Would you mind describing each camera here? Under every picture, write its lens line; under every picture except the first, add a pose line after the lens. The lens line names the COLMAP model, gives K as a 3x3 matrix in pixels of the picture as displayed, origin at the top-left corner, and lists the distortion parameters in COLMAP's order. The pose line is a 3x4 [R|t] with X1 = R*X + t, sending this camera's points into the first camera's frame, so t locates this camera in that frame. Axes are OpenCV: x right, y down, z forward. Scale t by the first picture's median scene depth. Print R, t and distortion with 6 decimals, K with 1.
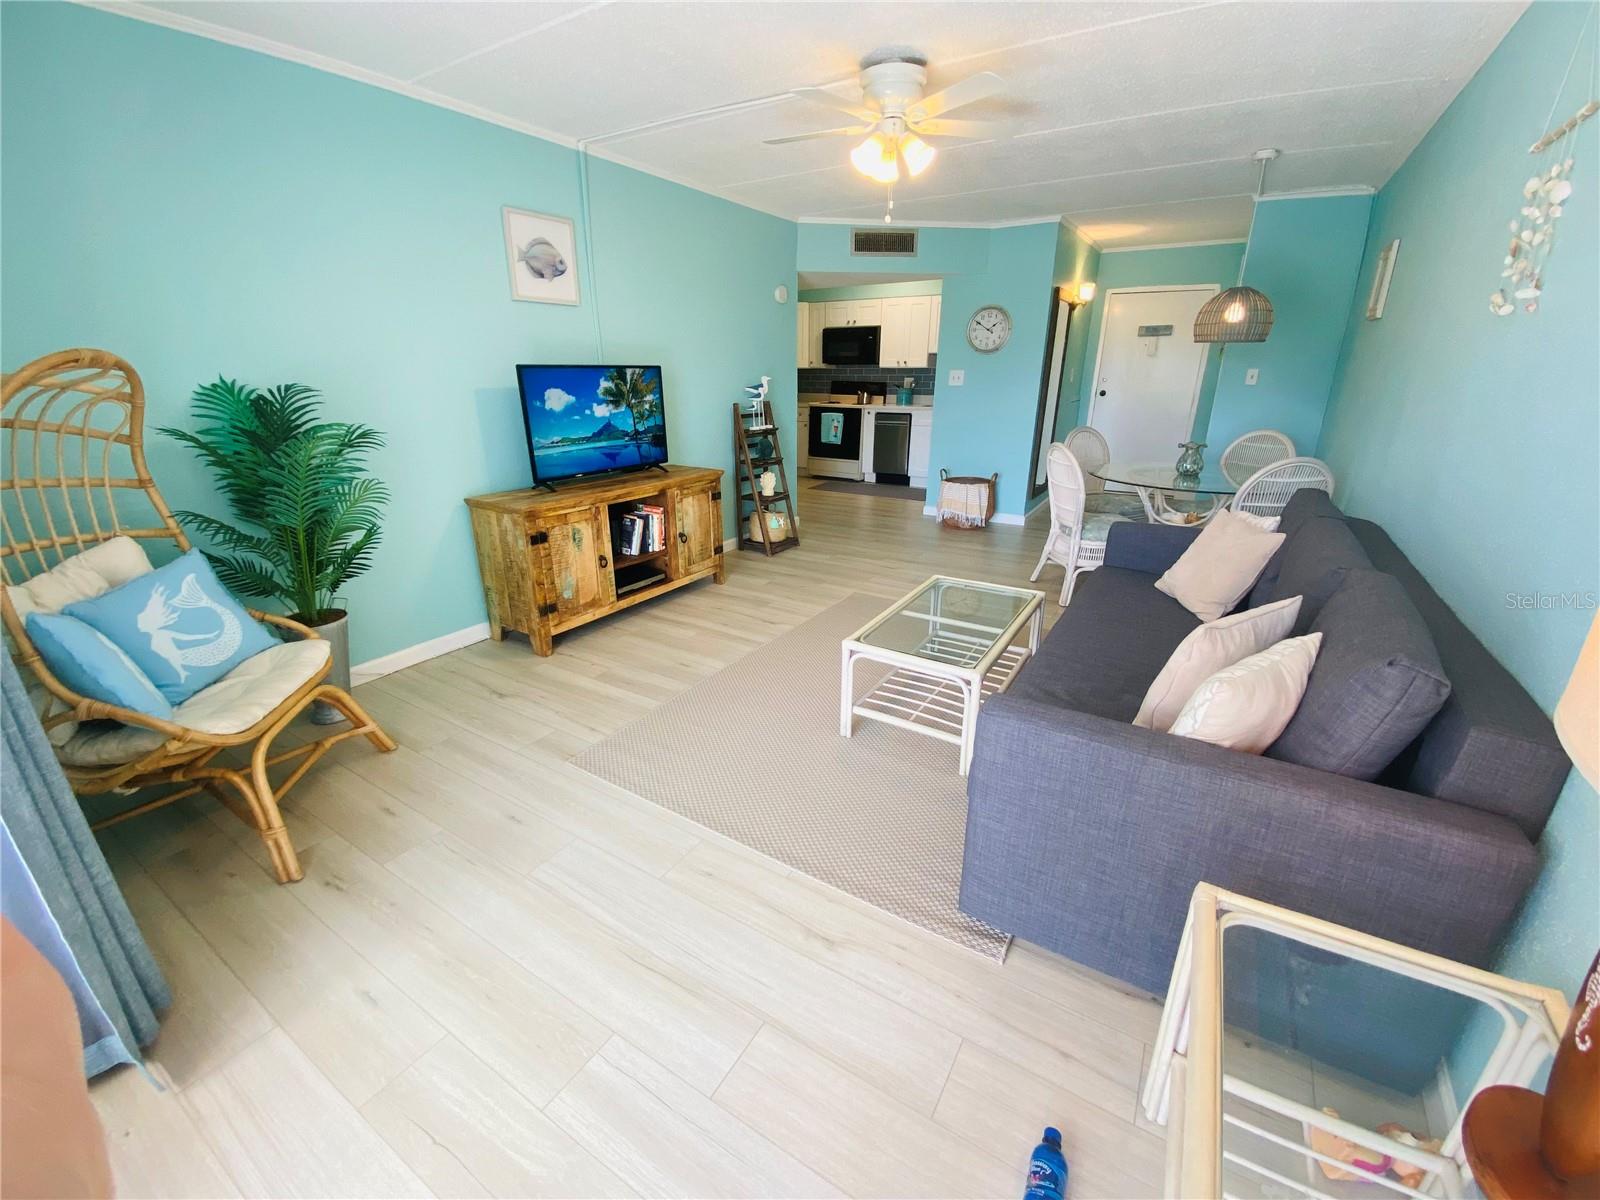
lens RADIAL K [[647.4, 0, 796.8], [0, 647.4, 597.3], [0, 0, 1]] dist [0.033855, -0.027693]
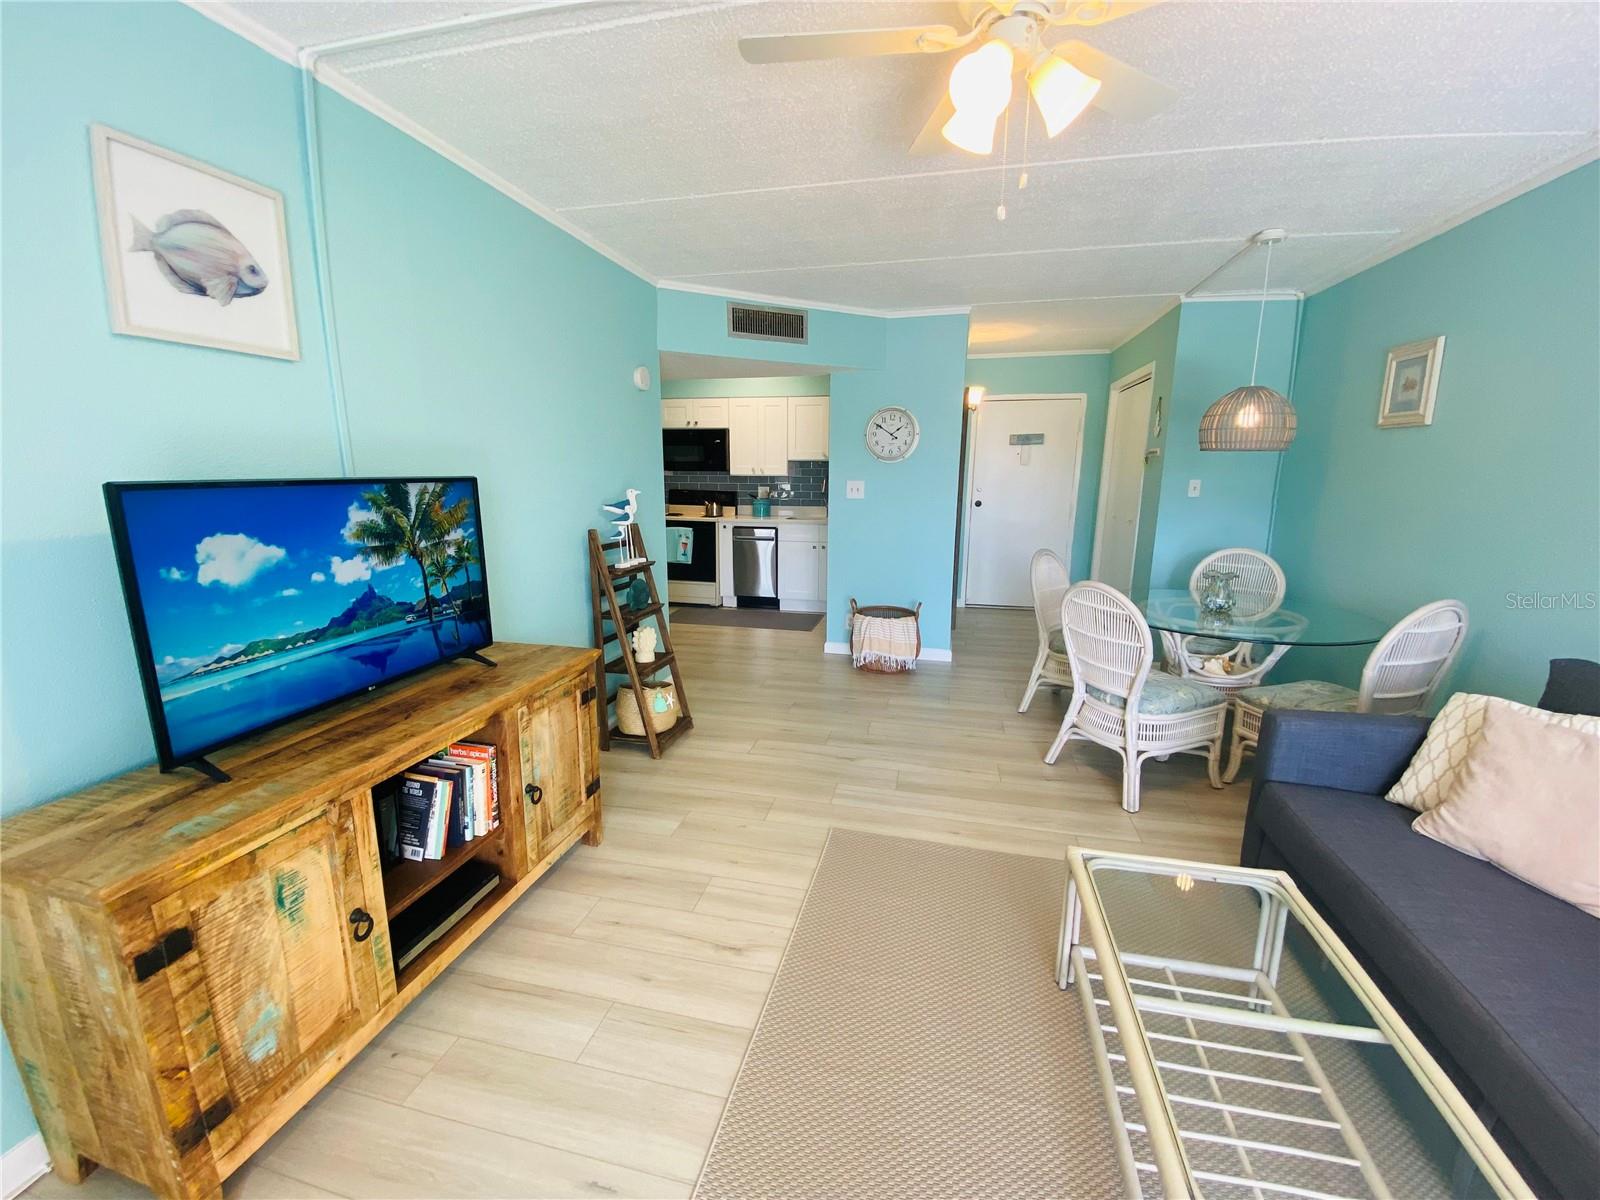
lens RADIAL K [[647.4, 0, 796.8], [0, 647.4, 597.3], [0, 0, 1]] dist [0.033855, -0.027693]
pose [[0.947629, -0.058316, 0.314003, -0.135455], [0.103655, 0.986123, -0.129681, -0.161882], [-0.302084, 0.155437, 0.940524, 0.430188]]
